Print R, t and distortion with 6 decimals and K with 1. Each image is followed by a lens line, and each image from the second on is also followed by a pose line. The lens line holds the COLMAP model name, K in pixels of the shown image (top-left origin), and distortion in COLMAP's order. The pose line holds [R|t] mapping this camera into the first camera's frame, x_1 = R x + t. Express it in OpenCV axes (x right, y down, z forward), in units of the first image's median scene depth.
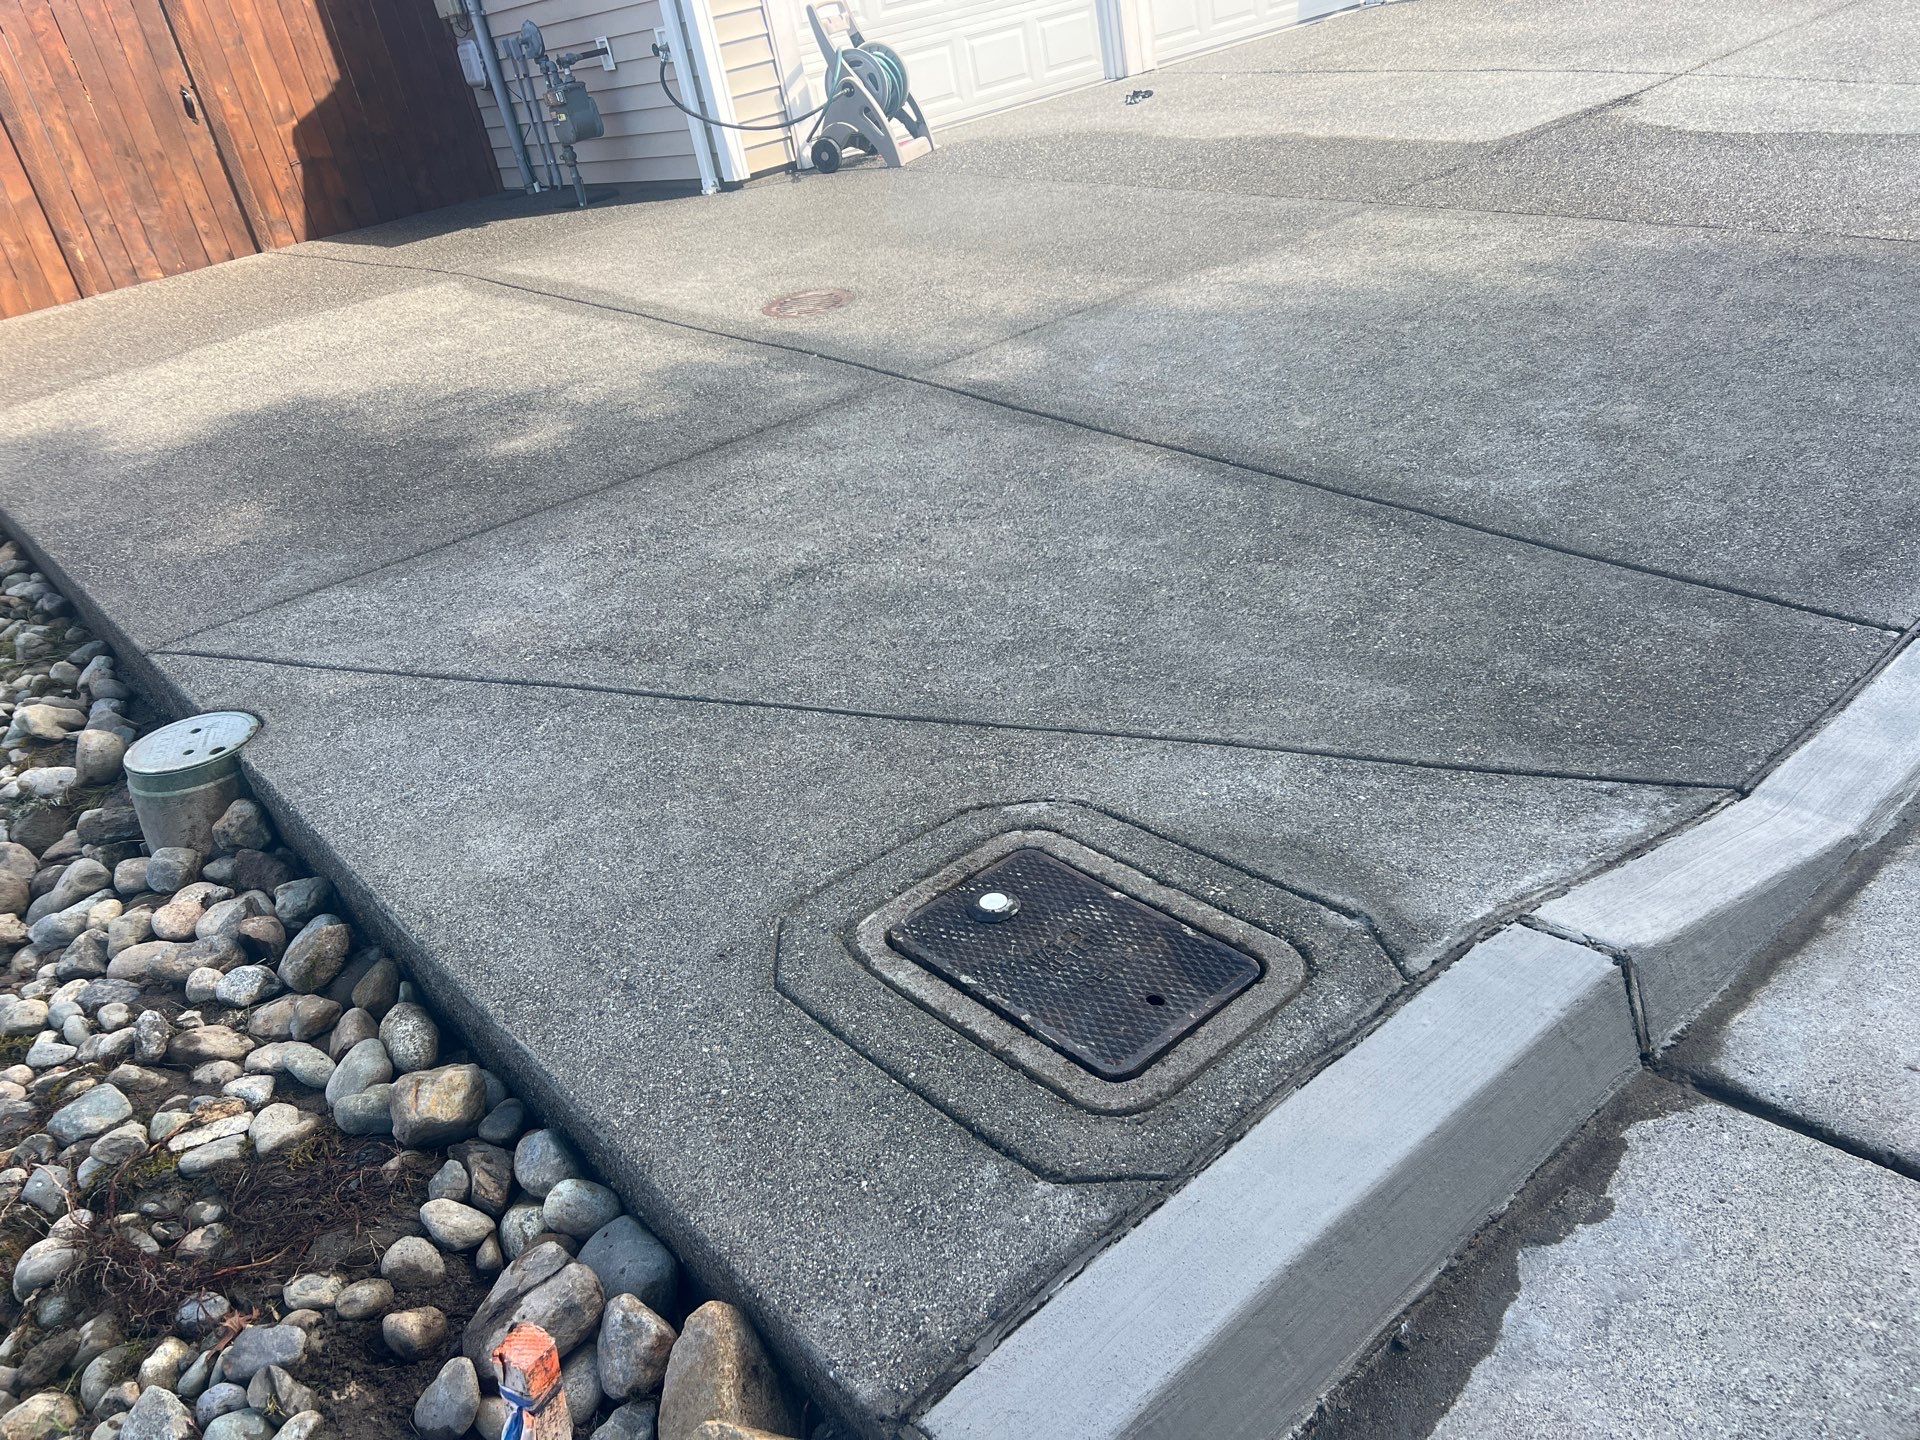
lens RADIAL K [[1438.3, 0, 960.1], [0, 1438.3, 726.7], [0, 0, 1]] dist [0.062867, -0.068843]
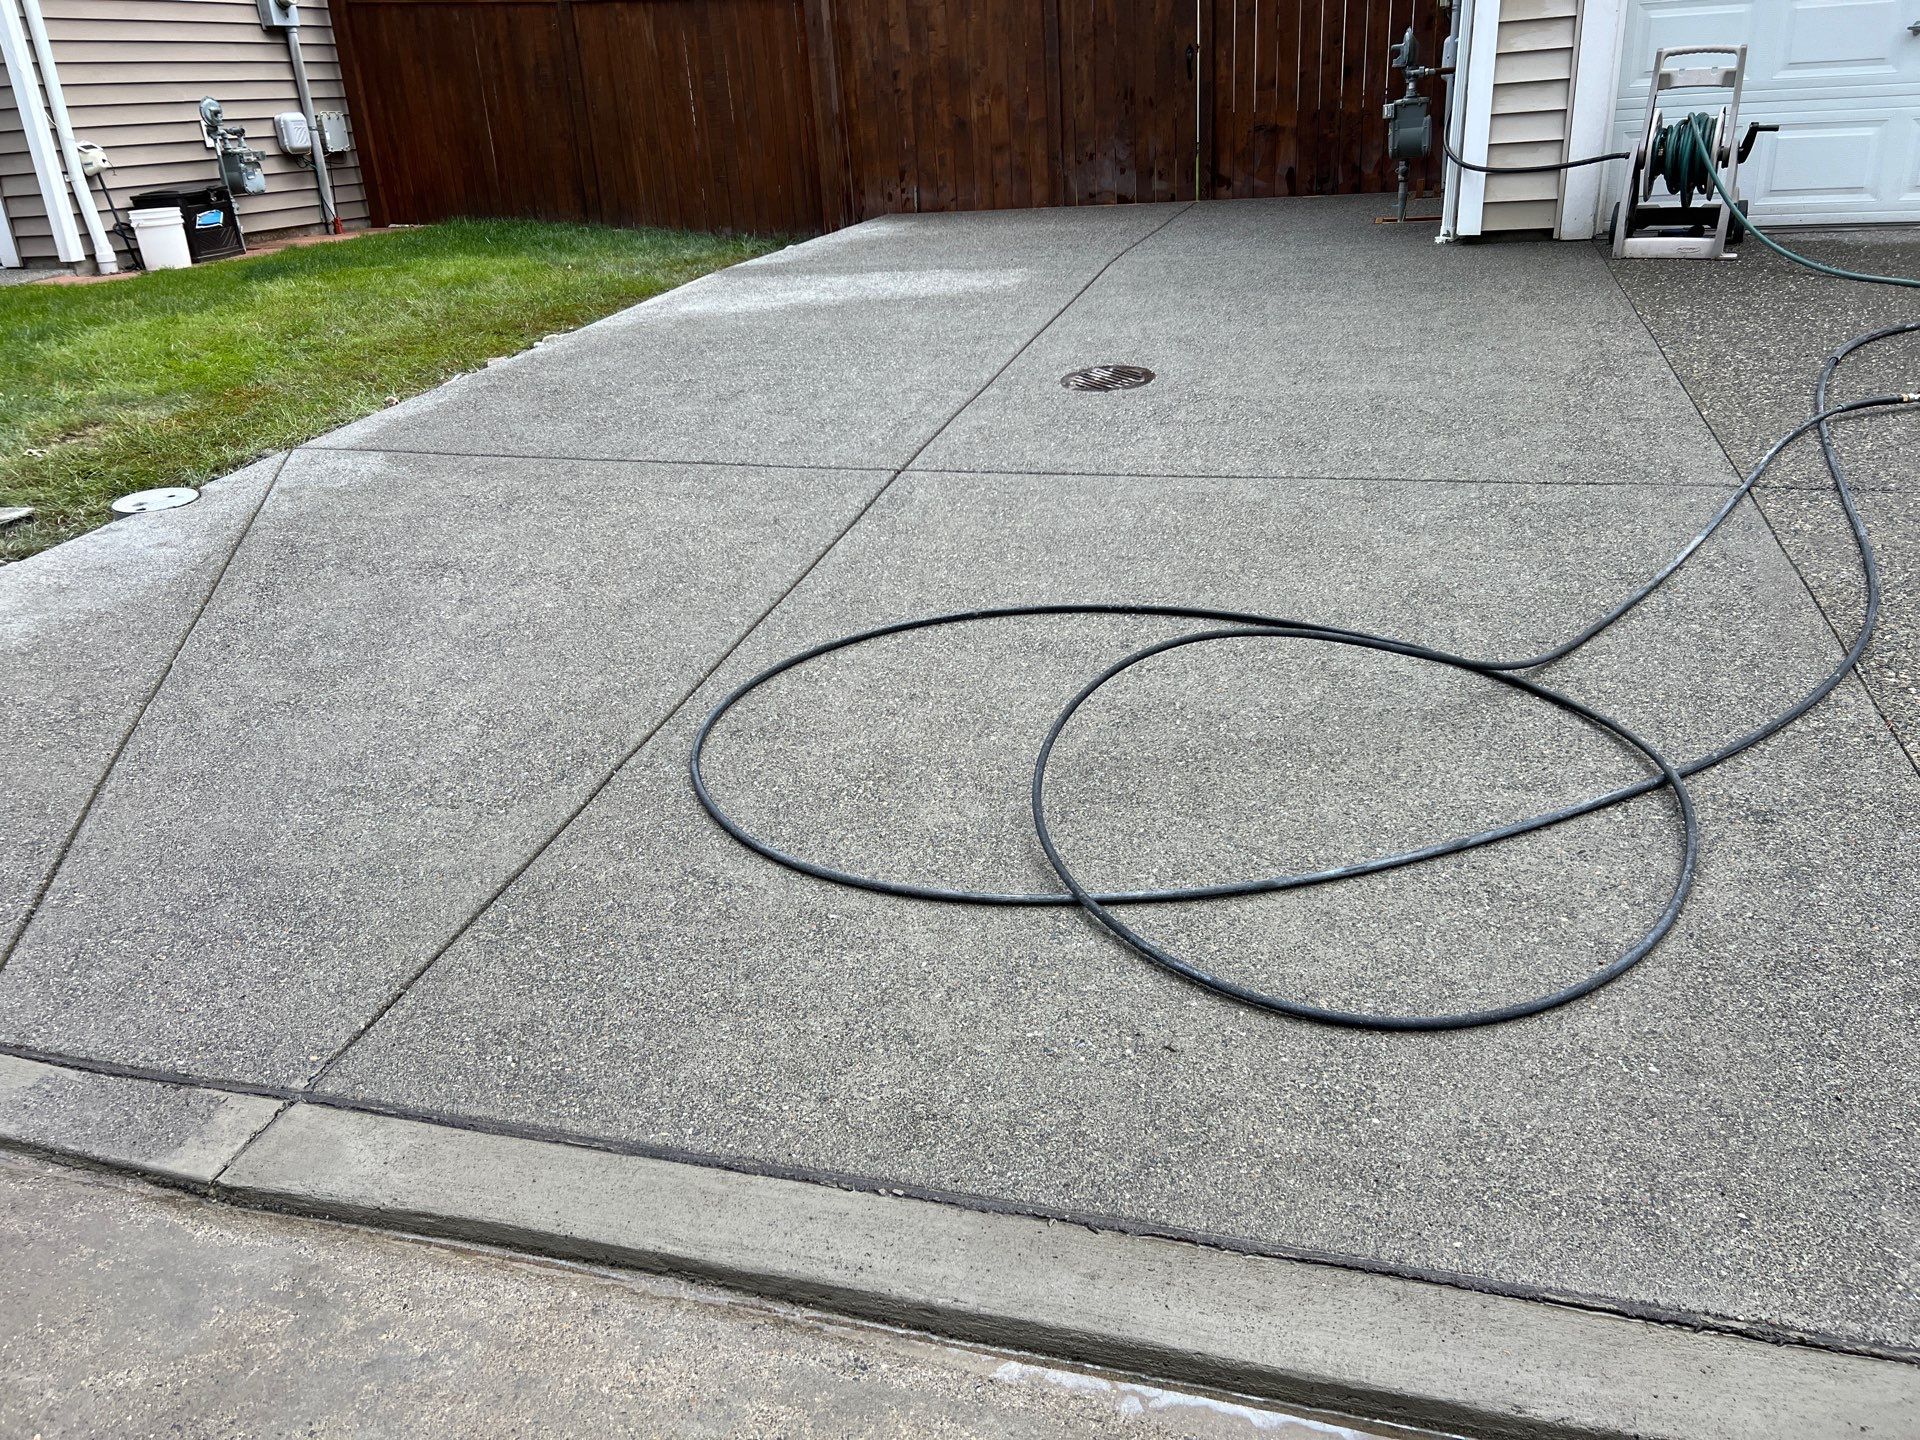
lens RADIAL K [[1438.3, 0, 953.5], [0, 1438.3, 713.9], [0, 0, 1]] dist [0.062867, -0.068843]
pose [[0.547062, 0.459371, -0.699787, 1.014459], [-0.425357, 0.872553, 0.240257, -0.466373], [0.720968, 0.166224, 0.672737, 0.511692]]
